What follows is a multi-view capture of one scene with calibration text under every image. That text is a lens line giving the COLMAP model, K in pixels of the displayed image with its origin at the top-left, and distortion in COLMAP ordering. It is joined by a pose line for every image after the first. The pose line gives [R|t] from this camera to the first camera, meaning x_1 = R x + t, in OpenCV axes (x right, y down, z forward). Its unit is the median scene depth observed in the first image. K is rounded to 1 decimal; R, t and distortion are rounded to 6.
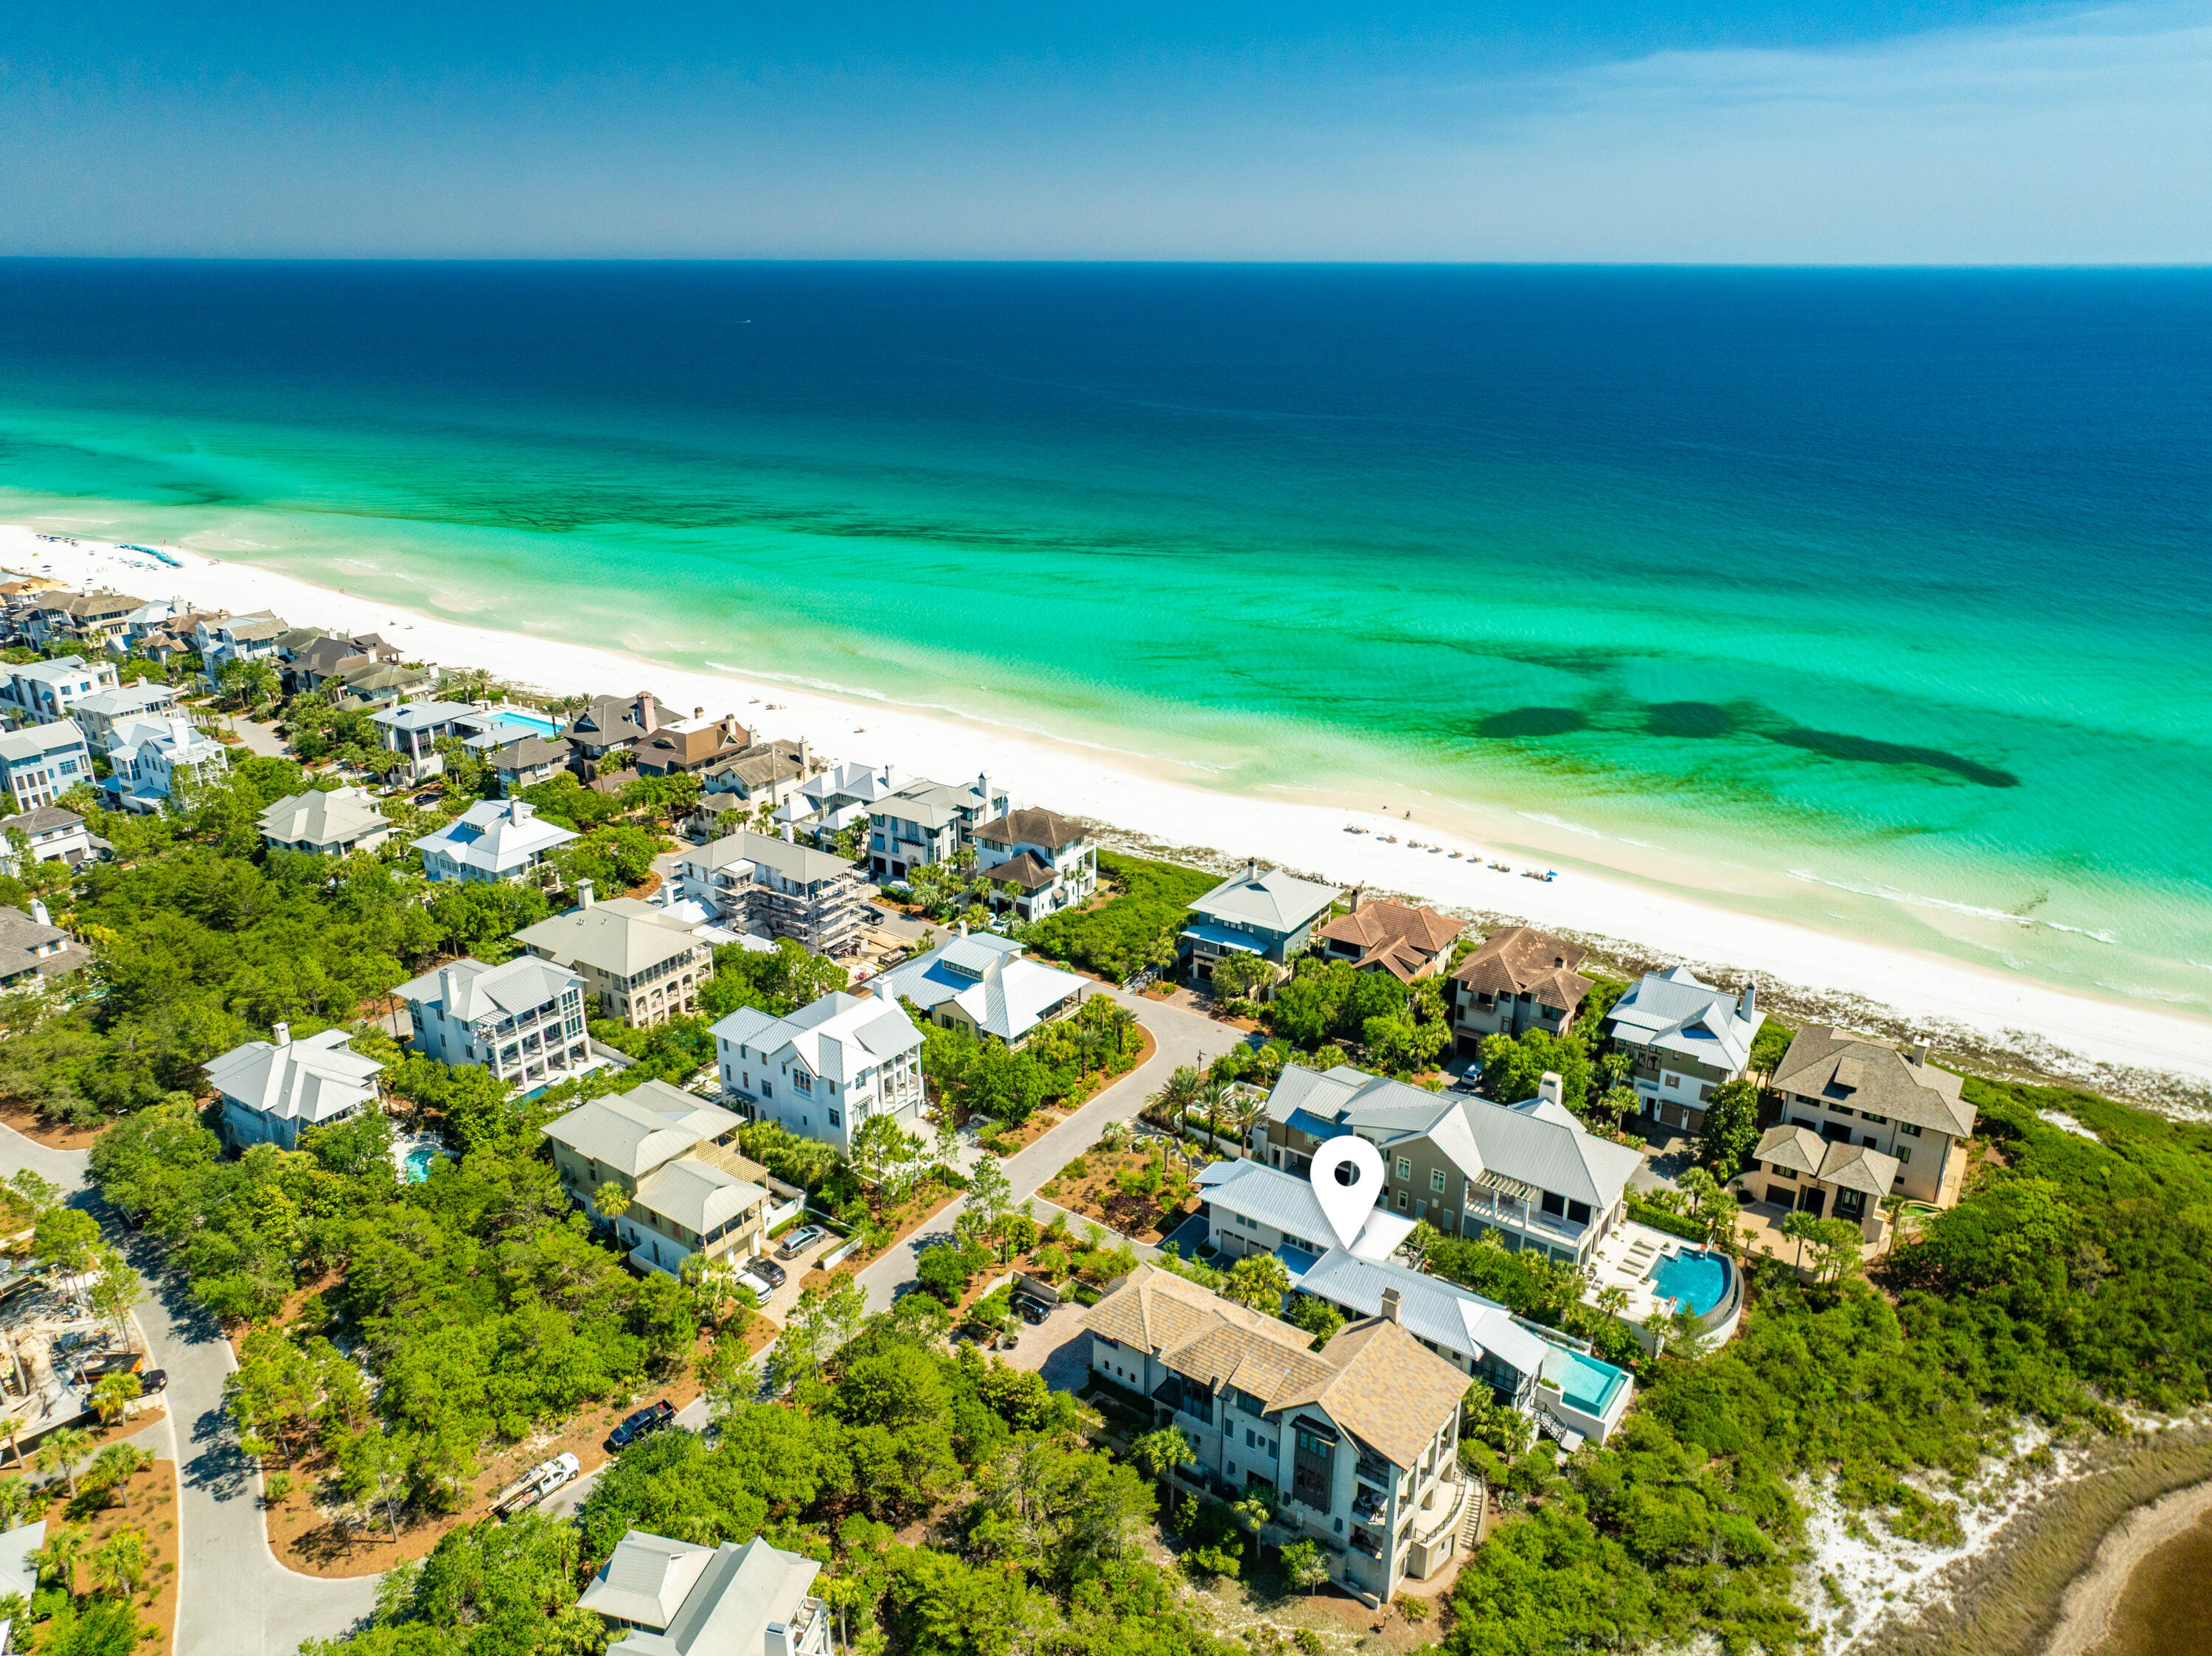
lens RADIAL K [[1549.7, 0, 1106.0], [0, 1549.7, 828.0], [0, 0, 1]] dist [0.005550, -0.001267]
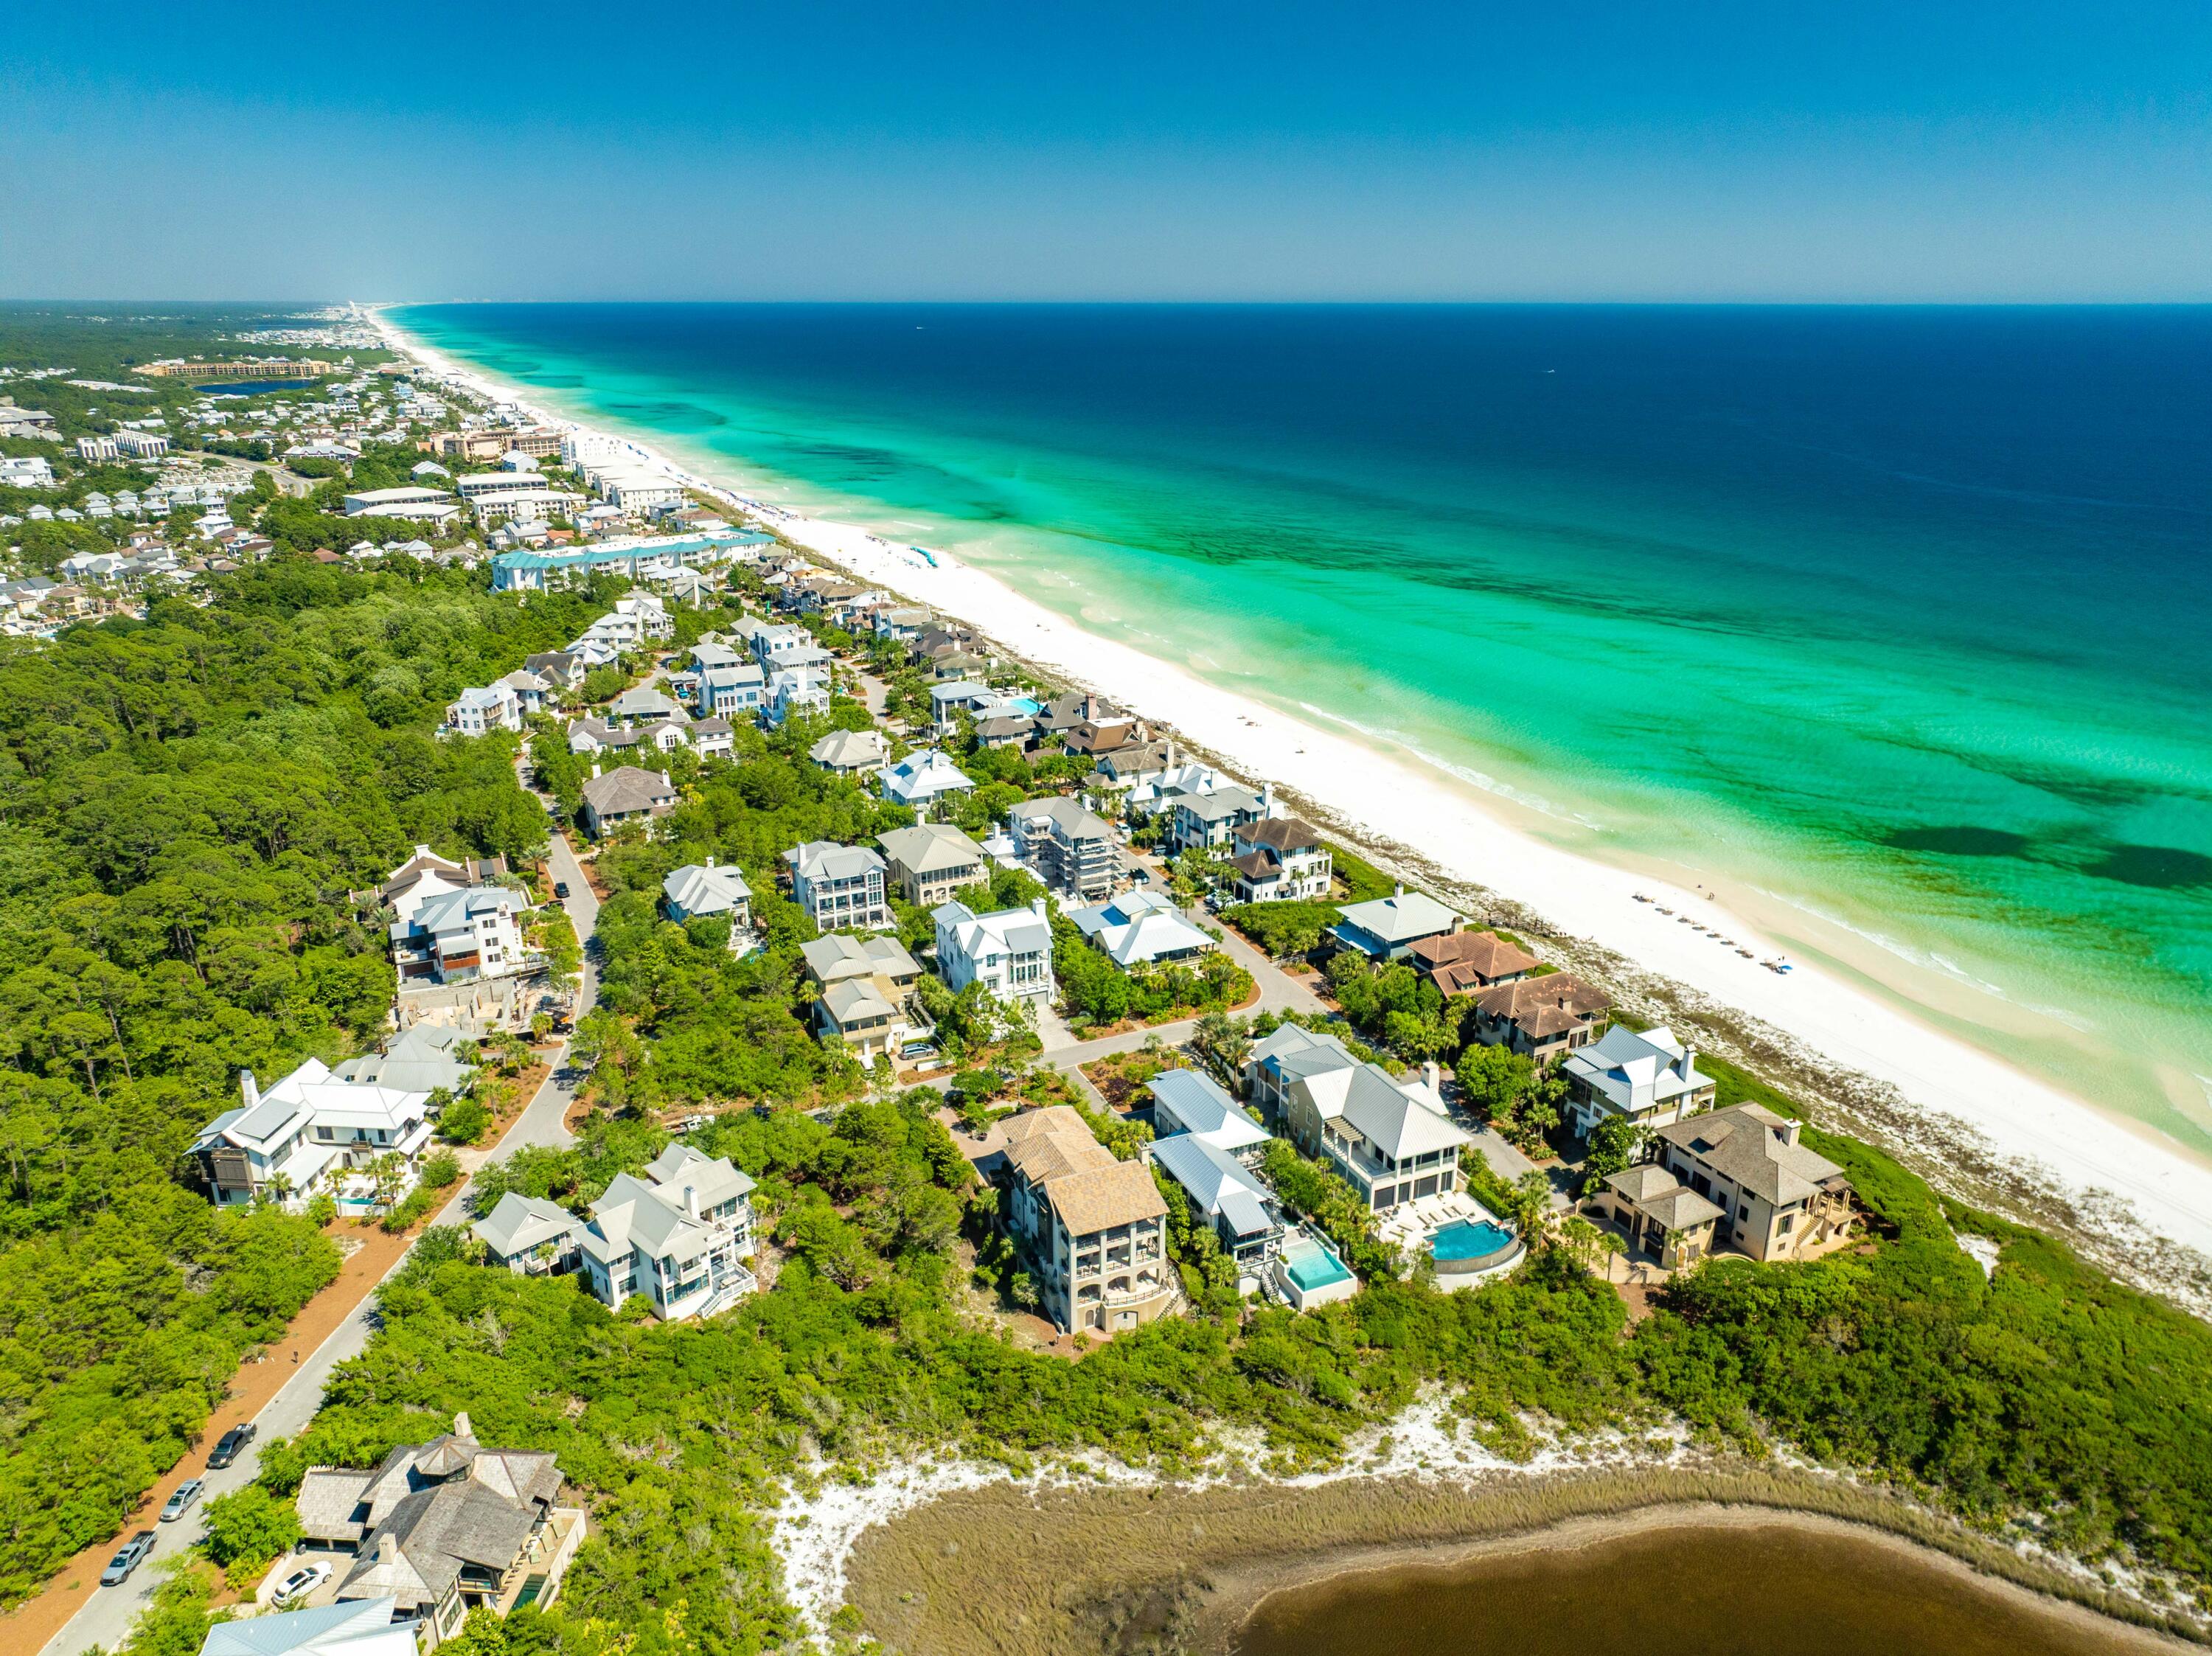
lens RADIAL K [[1549.7, 0, 1106.0], [0, 1549.7, 828.0], [0, 0, 1]] dist [0.005550, -0.001267]
pose [[0.862640, 0.161640, -0.479296, 0.441861], [-0.173035, 0.984699, 0.020655, -0.005858], [0.475301, 0.065117, 0.877410, -0.163296]]
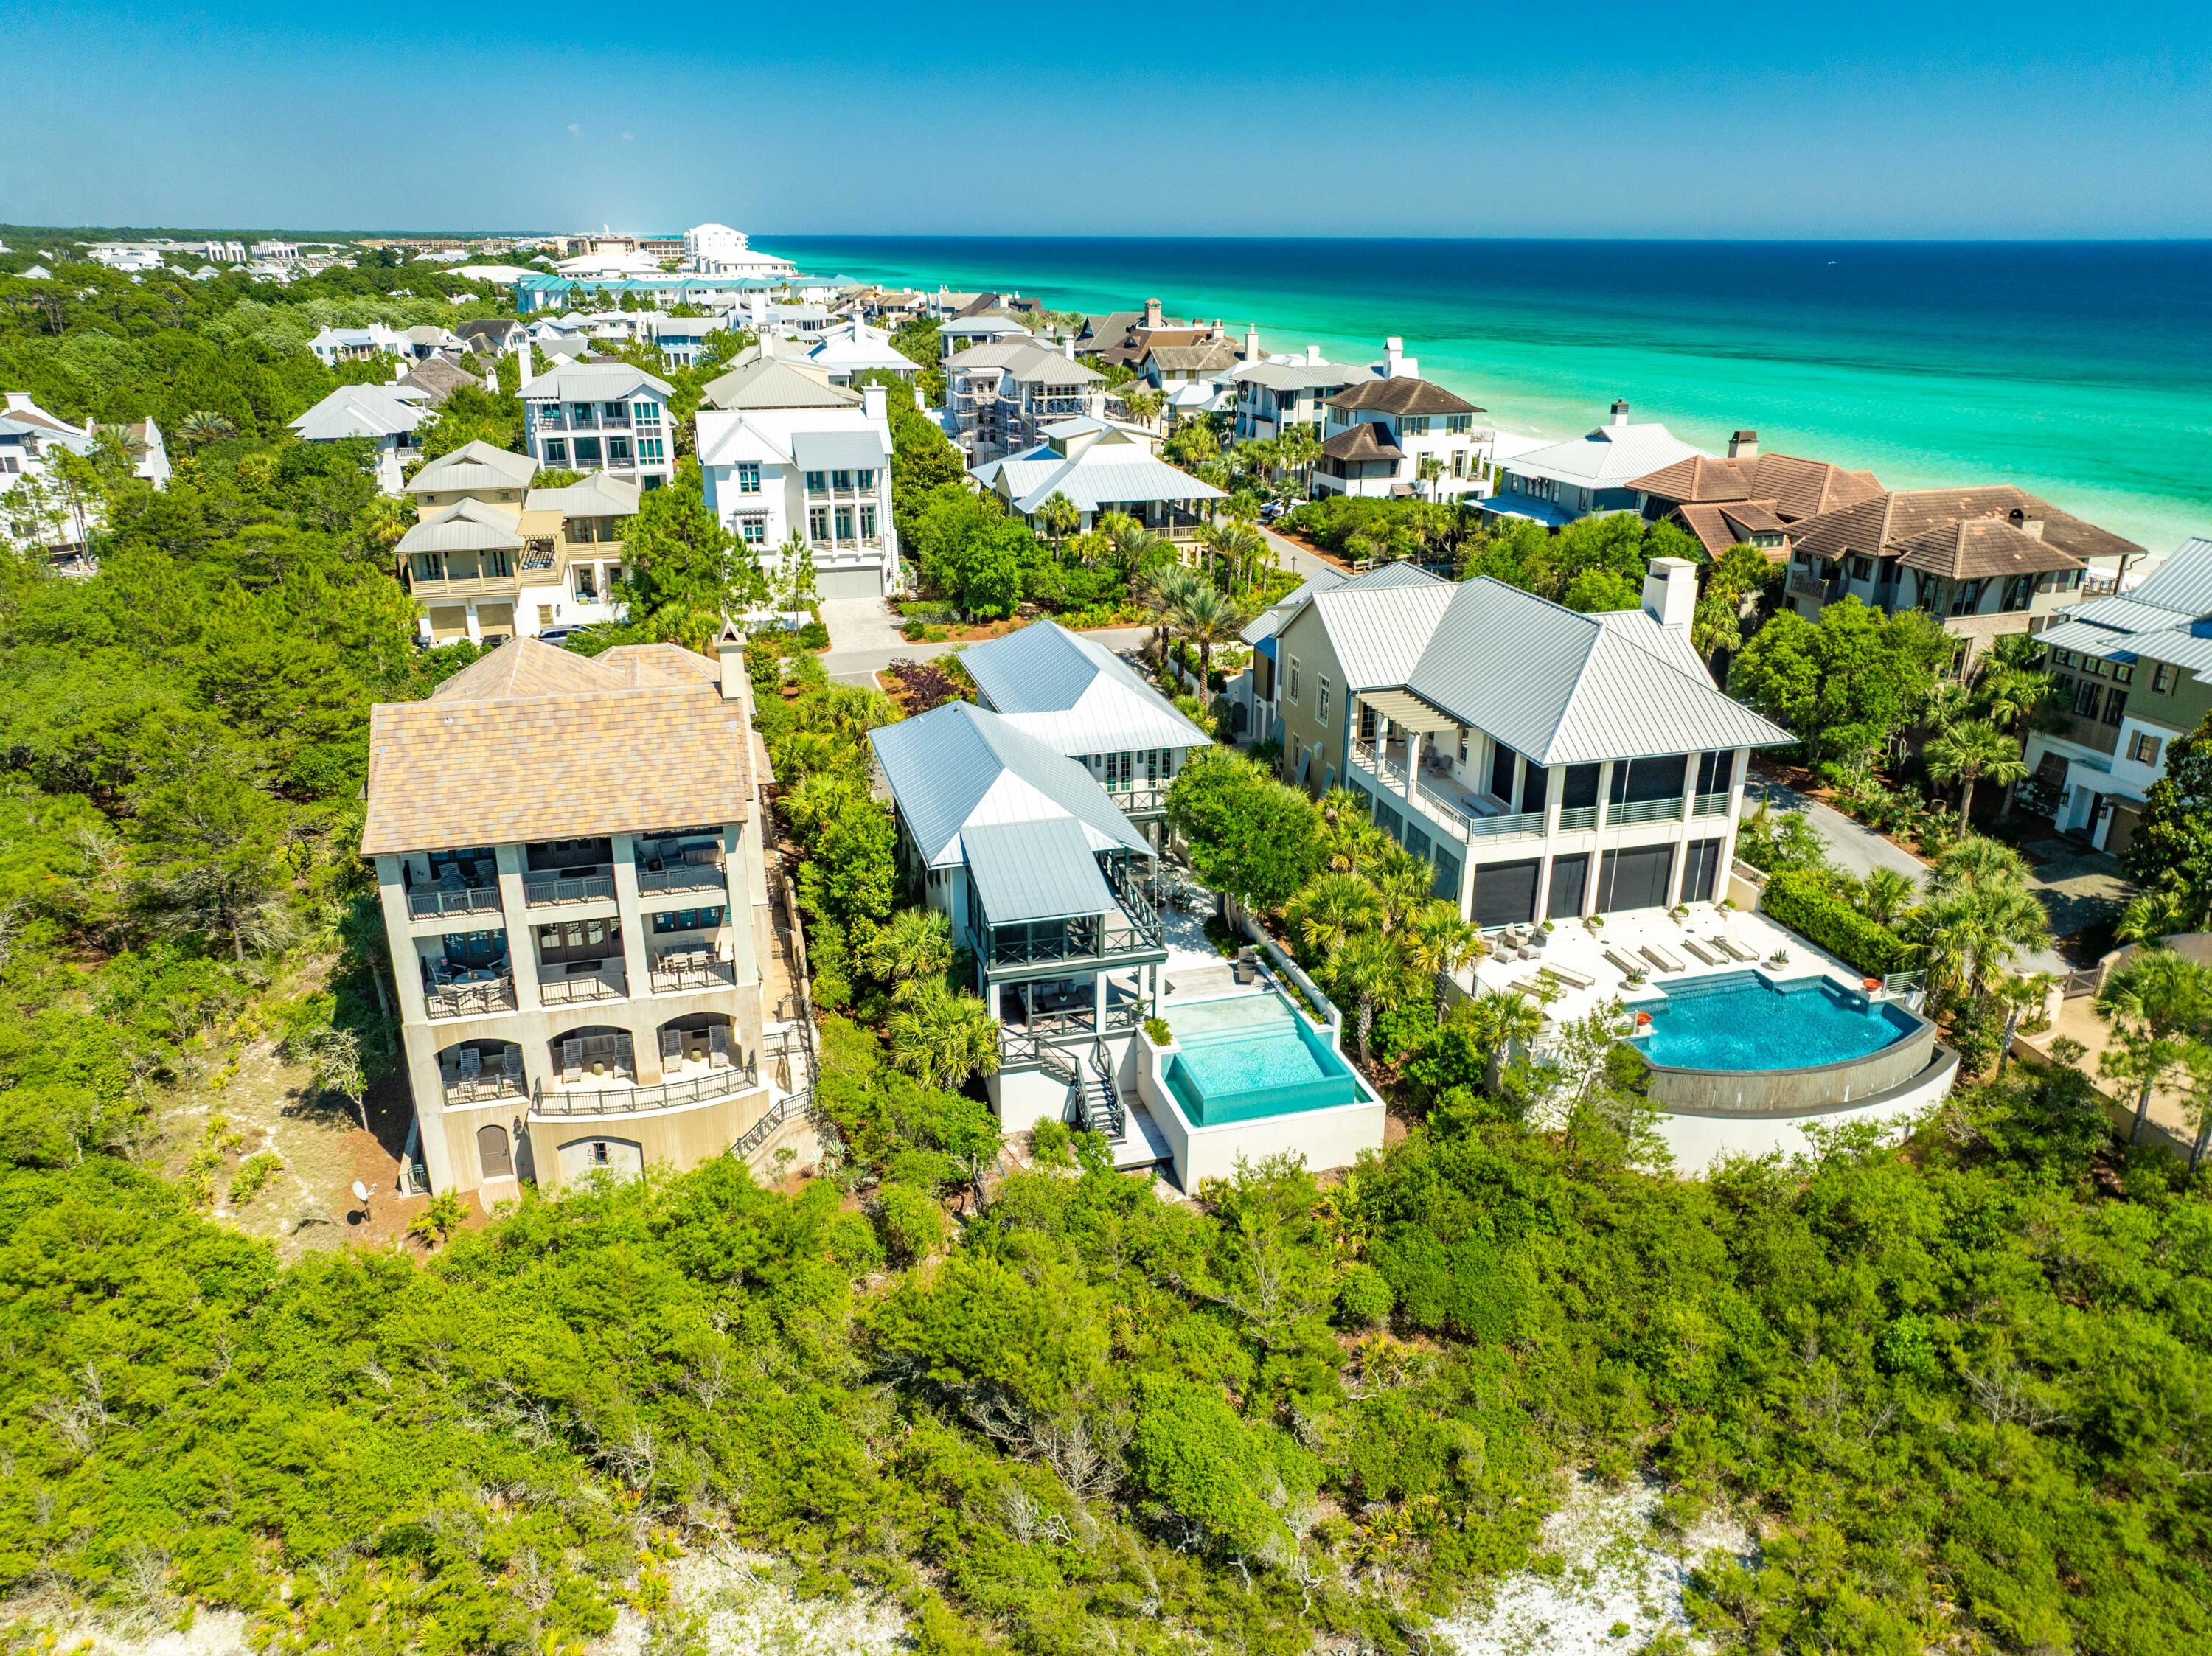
lens RADIAL K [[1548.2, 0, 1106.0], [0, 1548.2, 828.0], [0, 0, 1]] dist [-0.006261, -0.002554]
pose [[0.778290, 0.221577, -0.587510, 0.307391], [-0.216155, 0.973024, 0.080626, 0.164064], [0.589527, 0.064243, 0.805190, 0.389002]]
